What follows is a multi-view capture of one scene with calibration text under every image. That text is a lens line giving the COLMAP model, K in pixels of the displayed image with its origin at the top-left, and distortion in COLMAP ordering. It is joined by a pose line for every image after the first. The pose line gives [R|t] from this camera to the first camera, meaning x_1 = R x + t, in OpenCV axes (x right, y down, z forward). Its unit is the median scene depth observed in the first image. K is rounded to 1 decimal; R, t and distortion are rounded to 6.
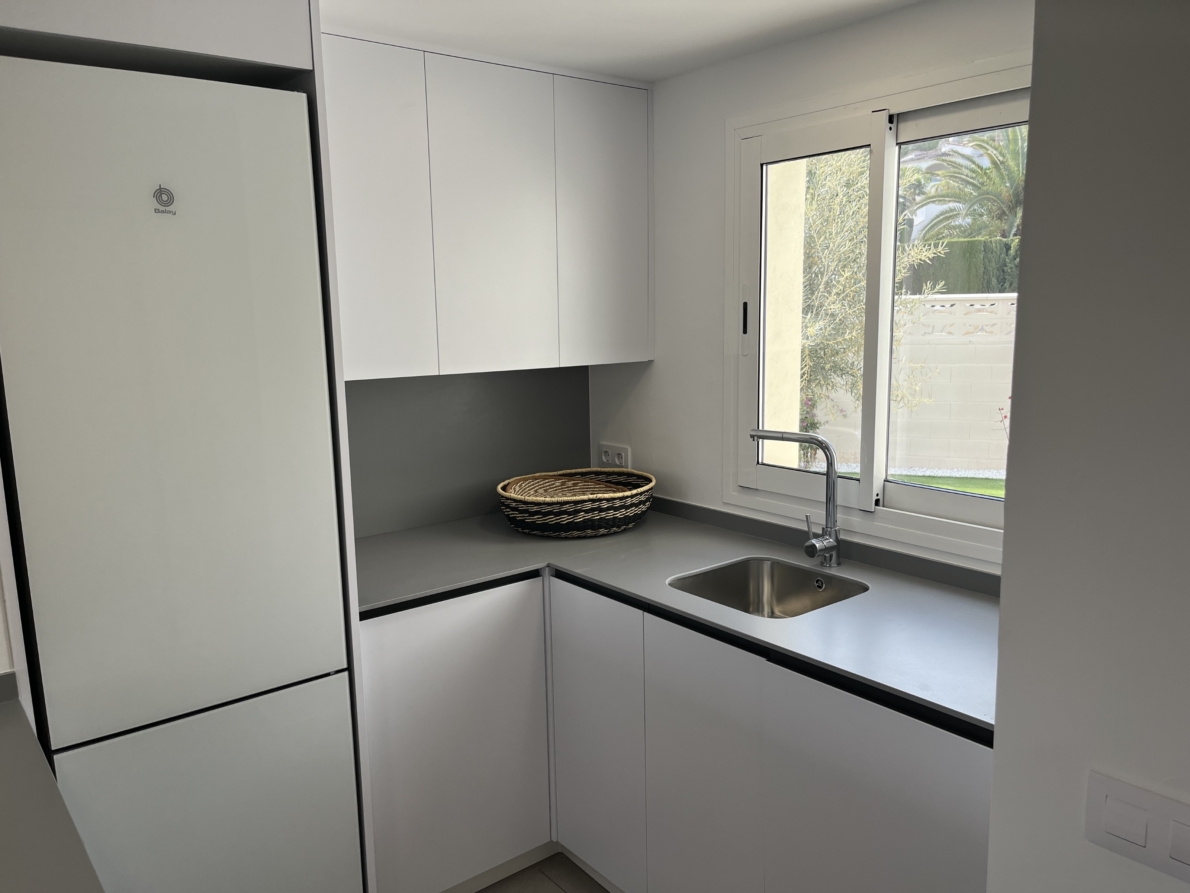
lens RADIAL K [[897.3, 0, 595.0], [0, 897.3, 446.5], [0, 0, 1]] dist [0.040223, -0.006560]
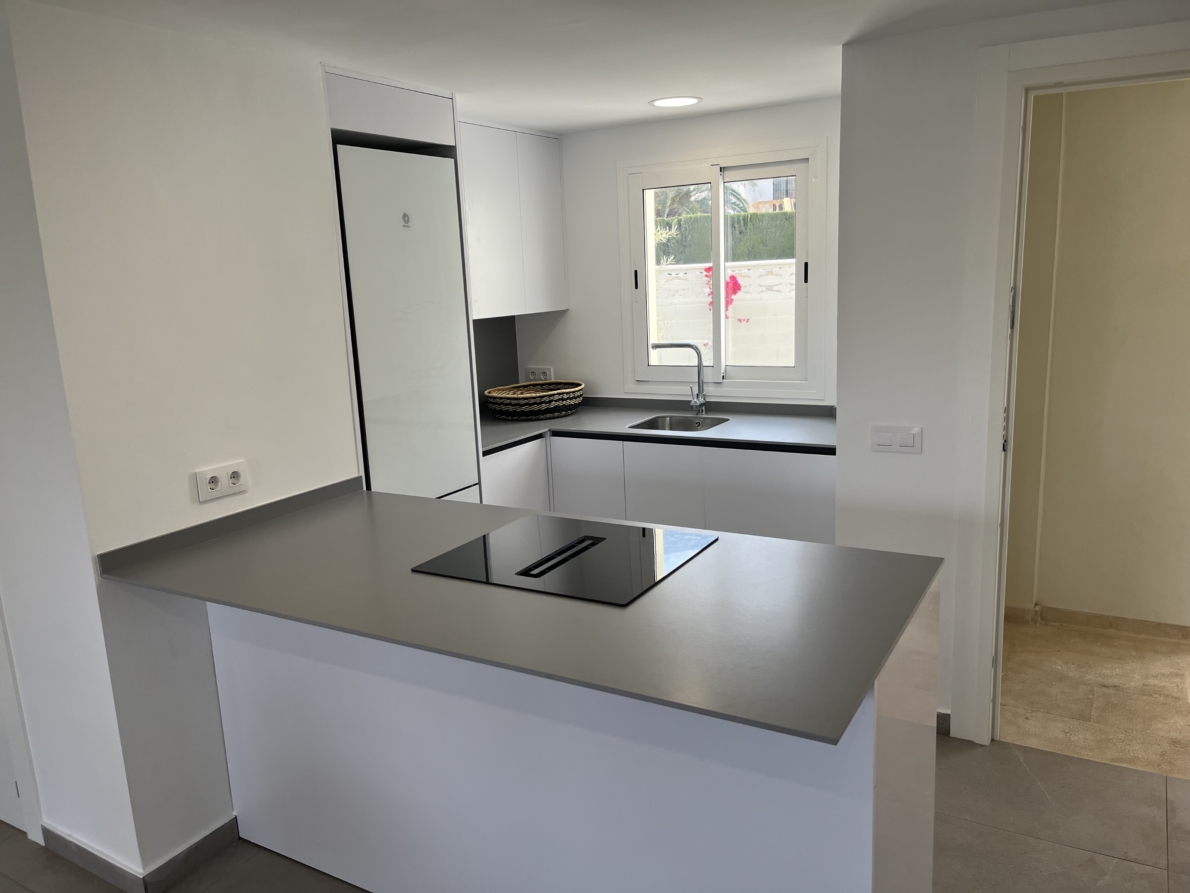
lens RADIAL K [[897.3, 0, 595.0], [0, 897.3, 446.5], [0, 0, 1]] dist [0.040223, -0.006560]
pose [[0.935088, -0.091103, 0.342507, -0.511583], [0.082381, 0.995799, 0.039962, 0.095813], [-0.344708, -0.009152, 0.938665, -0.563320]]
